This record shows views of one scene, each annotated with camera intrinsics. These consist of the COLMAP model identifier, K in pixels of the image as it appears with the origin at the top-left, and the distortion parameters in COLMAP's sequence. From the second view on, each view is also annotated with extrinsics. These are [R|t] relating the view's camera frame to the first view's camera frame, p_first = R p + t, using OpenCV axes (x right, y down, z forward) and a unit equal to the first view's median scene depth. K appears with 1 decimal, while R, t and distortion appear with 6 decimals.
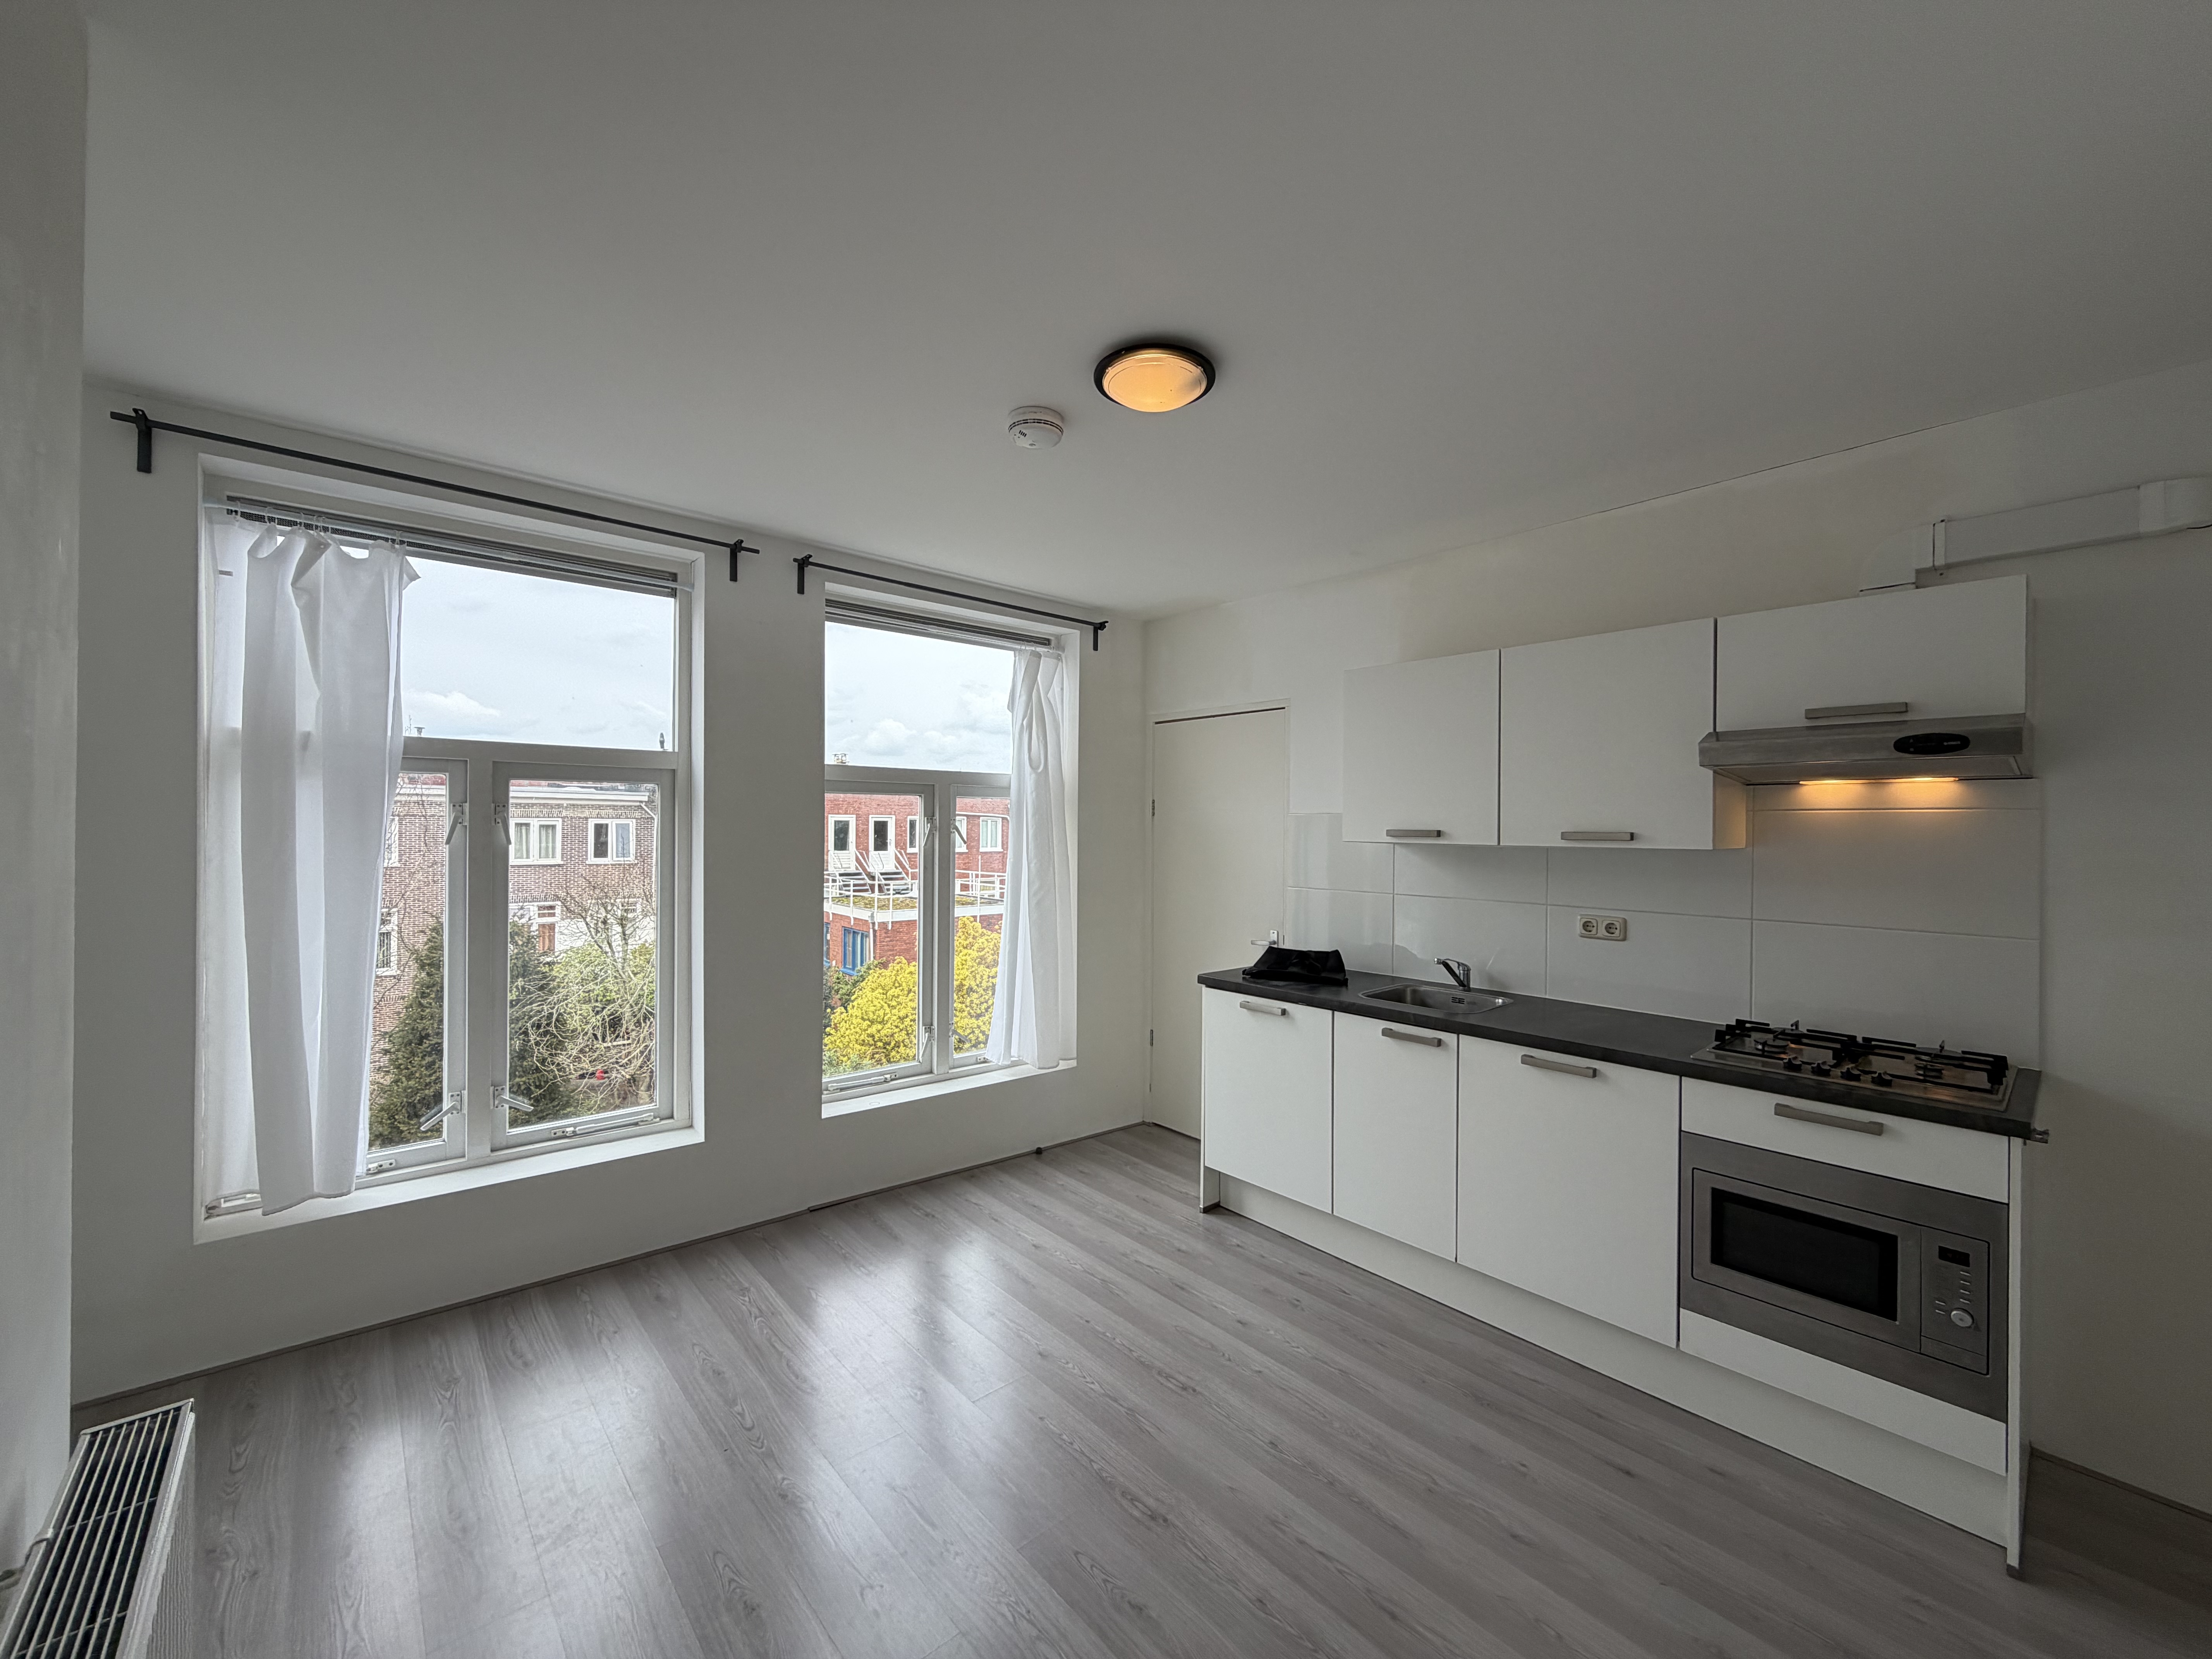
lens RADIAL K [[876.4, 0, 1102.4], [0, 876.4, 825.1], [0, 0, 1]] dist [-0.000532, -0.000228]
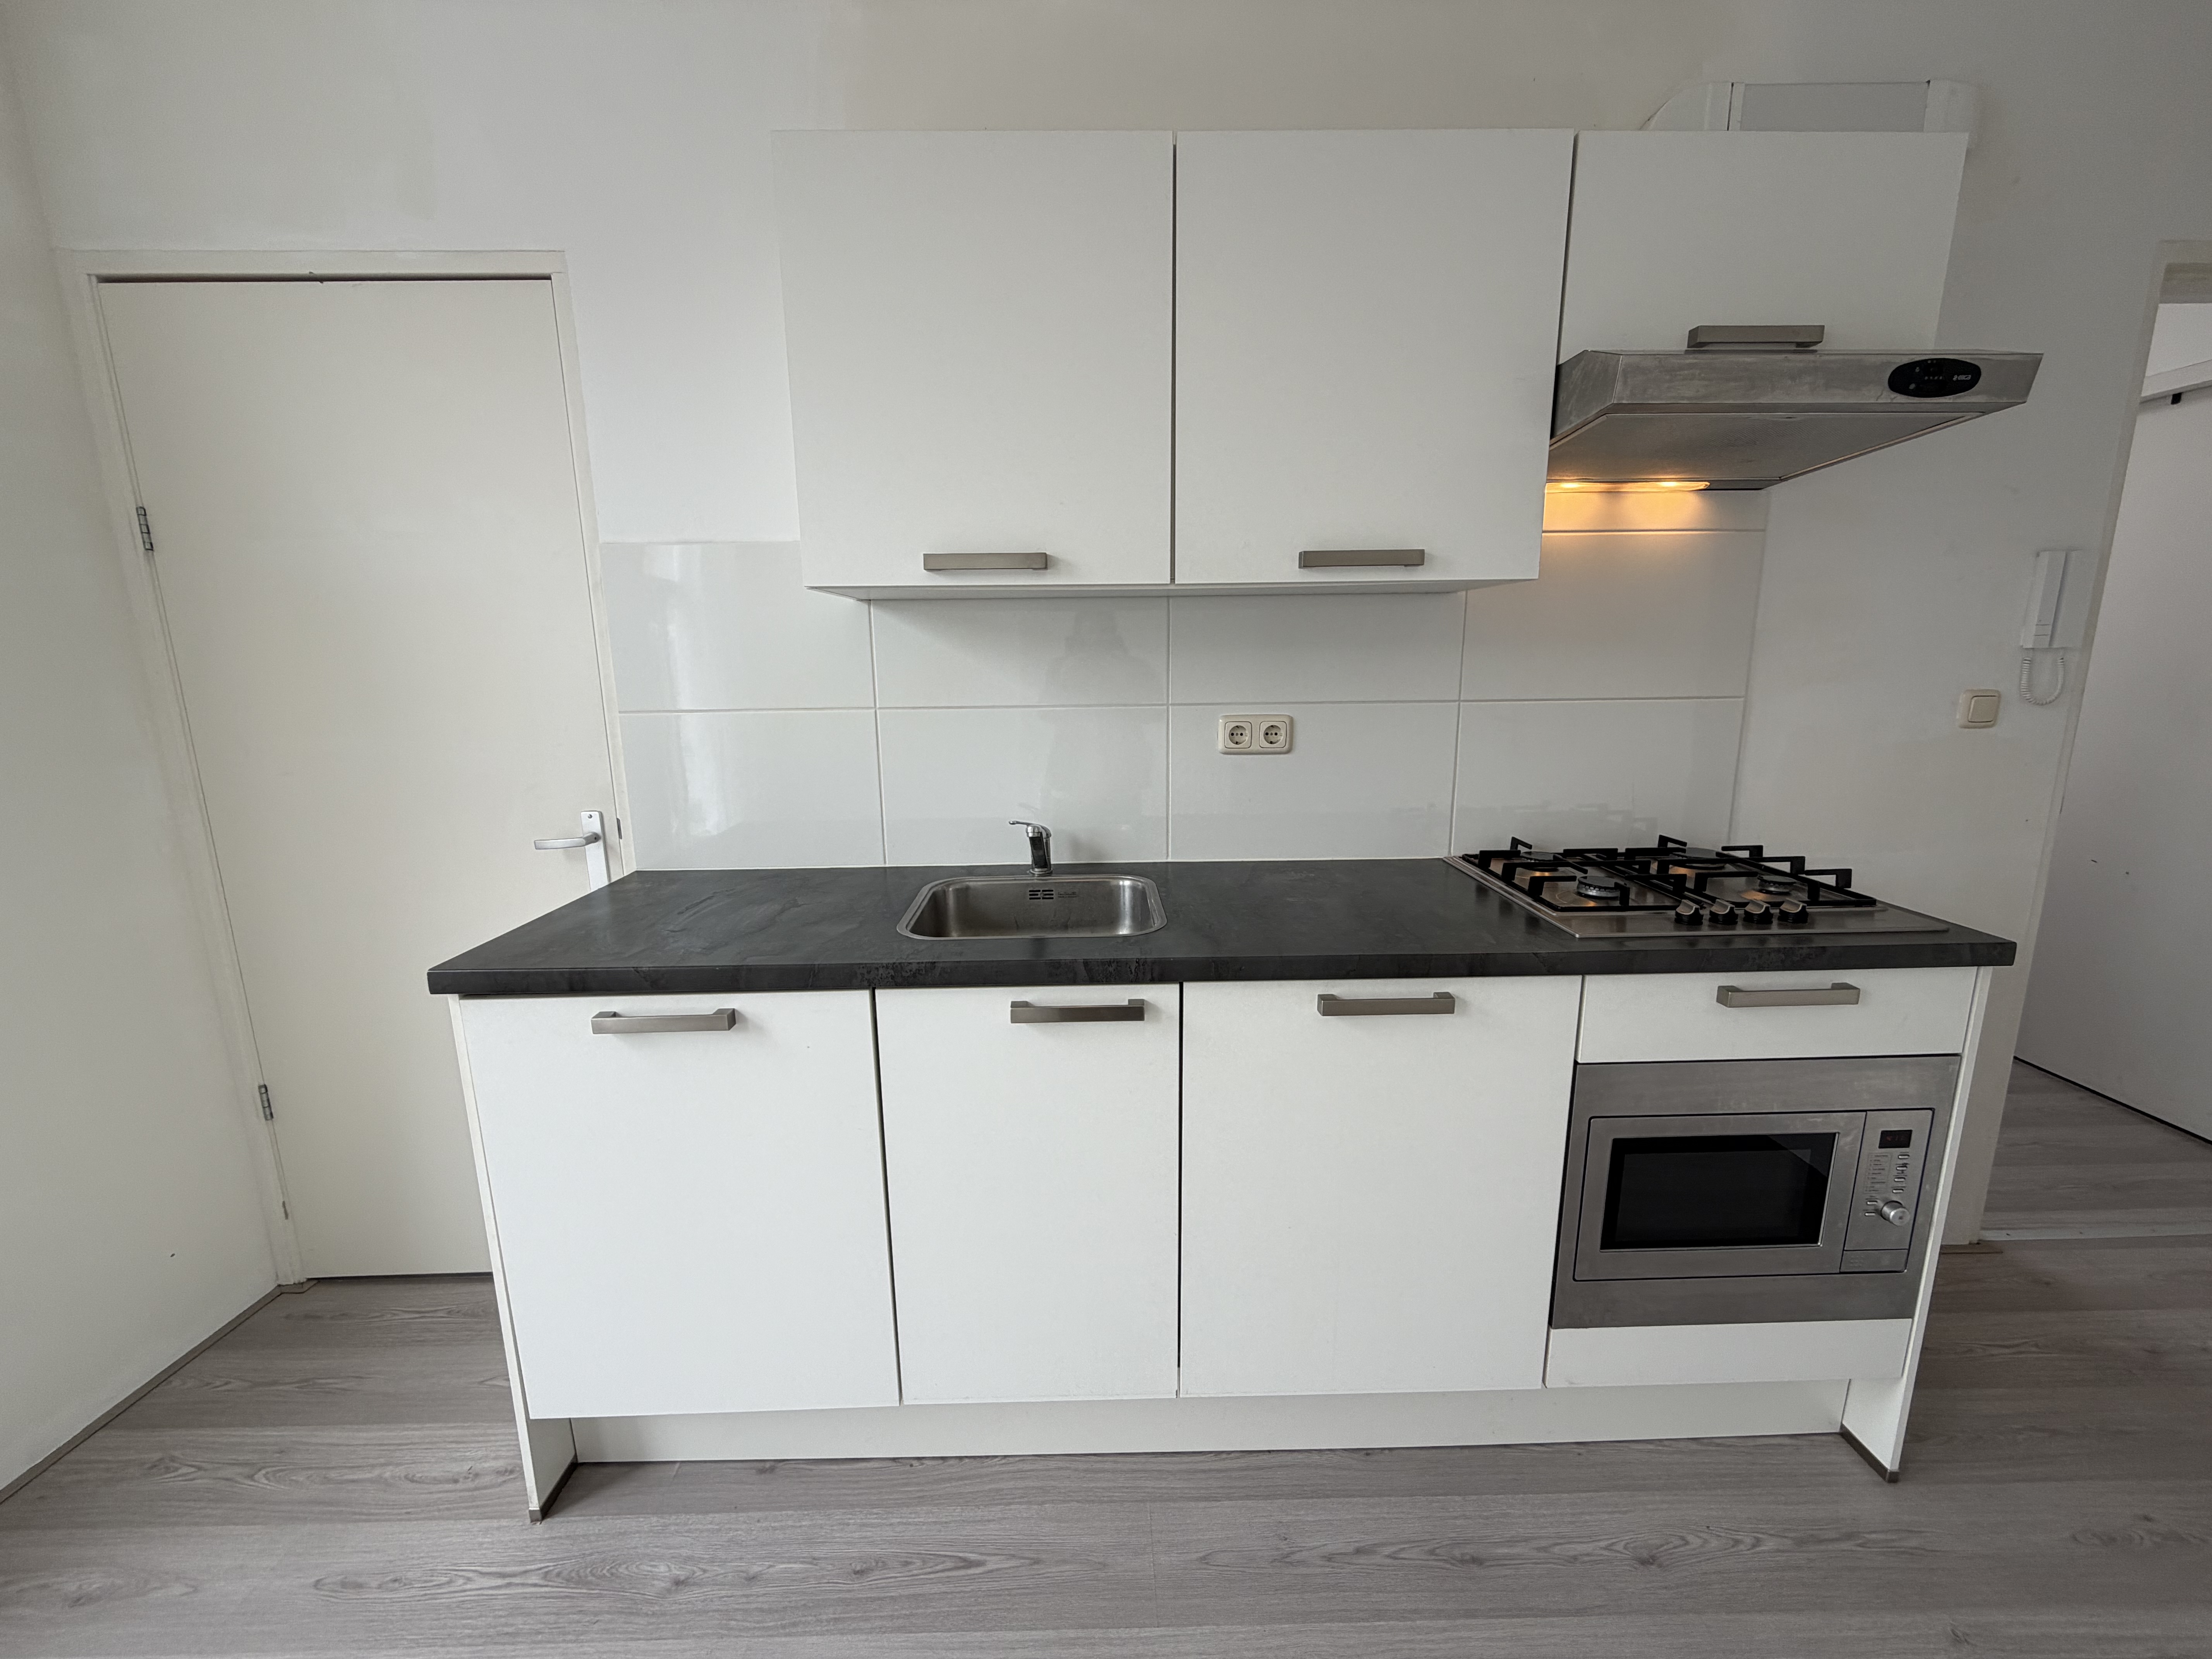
lens RADIAL K [[876.4, 0, 1102.4], [0, 876.4, 825.1], [0, 0, 1]] dist [-0.000532, -0.000228]
pose [[0.648223, -0.160033, 0.744443, 0.041900], [0.017185, 0.980491, 0.195813, 0.062539], [-0.761256, -0.114138, 0.638327, 0.744126]]
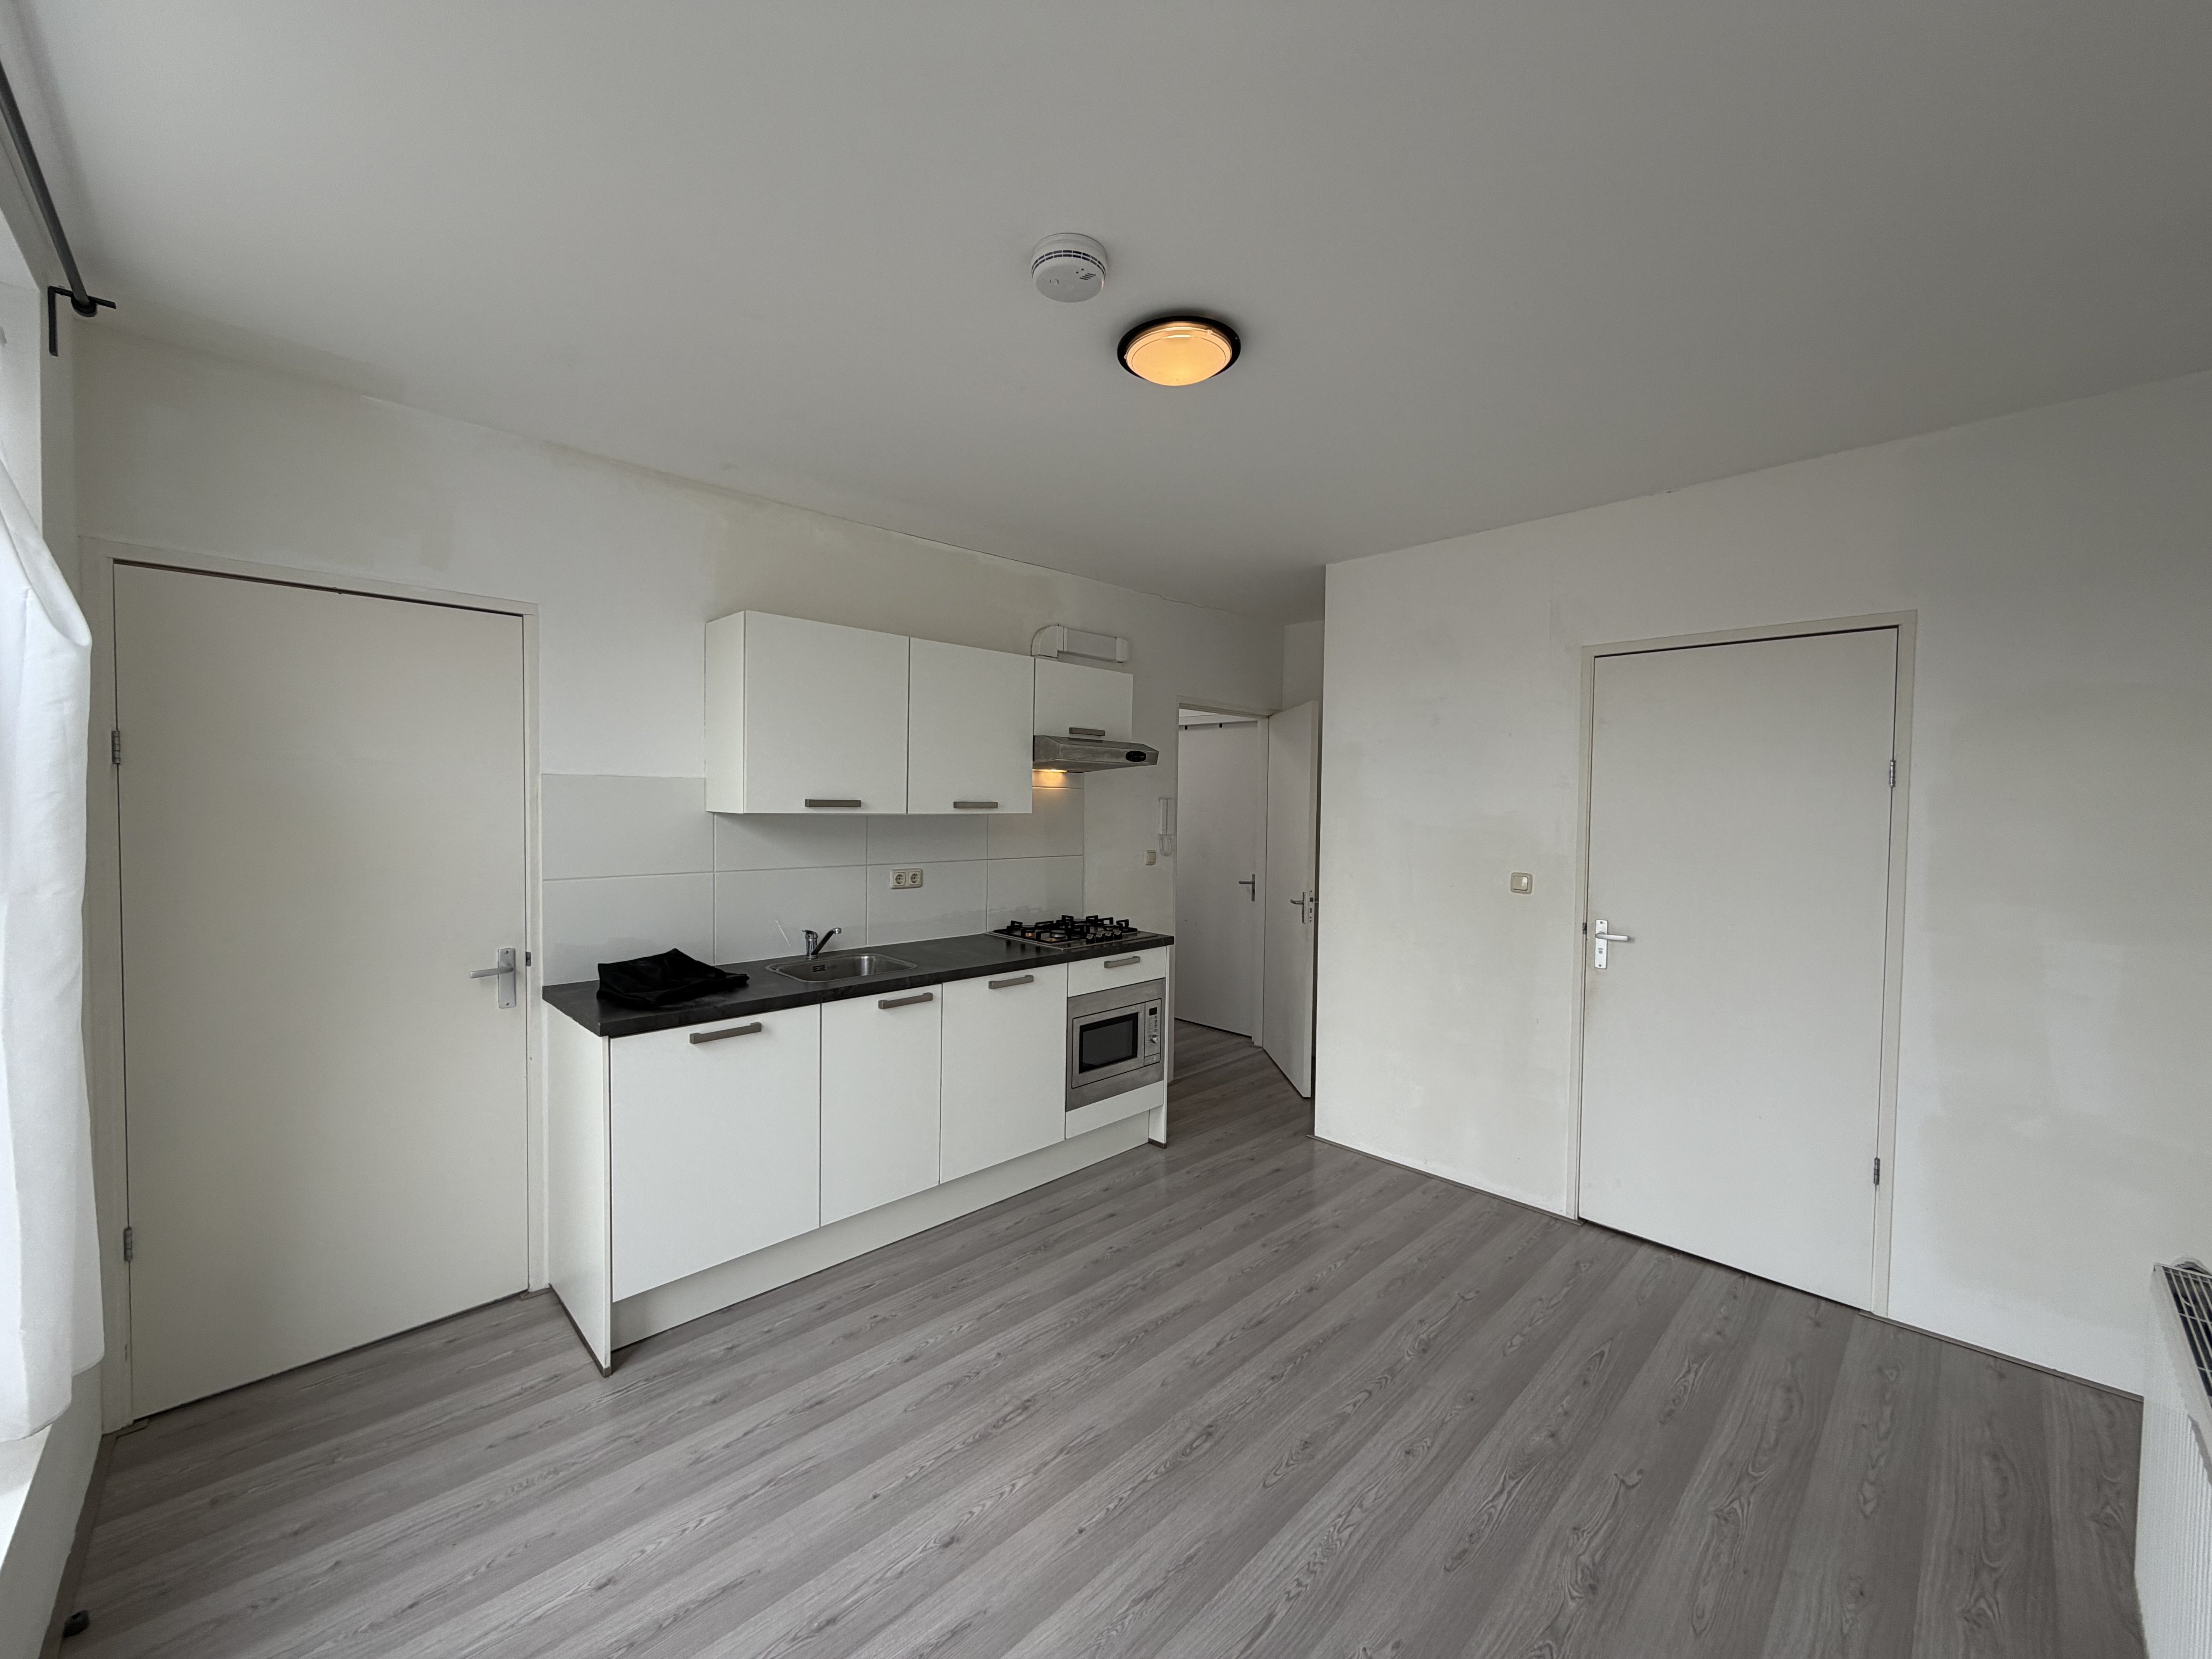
lens RADIAL K [[876.4, 0, 1102.4], [0, 876.4, 825.1], [0, 0, 1]] dist [-0.000532, -0.000228]
pose [[-0.058910, -0.039176, 0.997494, -0.718476], [-0.017411, 0.999118, 0.038211, -0.009858], [-0.998111, -0.015116, -0.059540, 0.868692]]
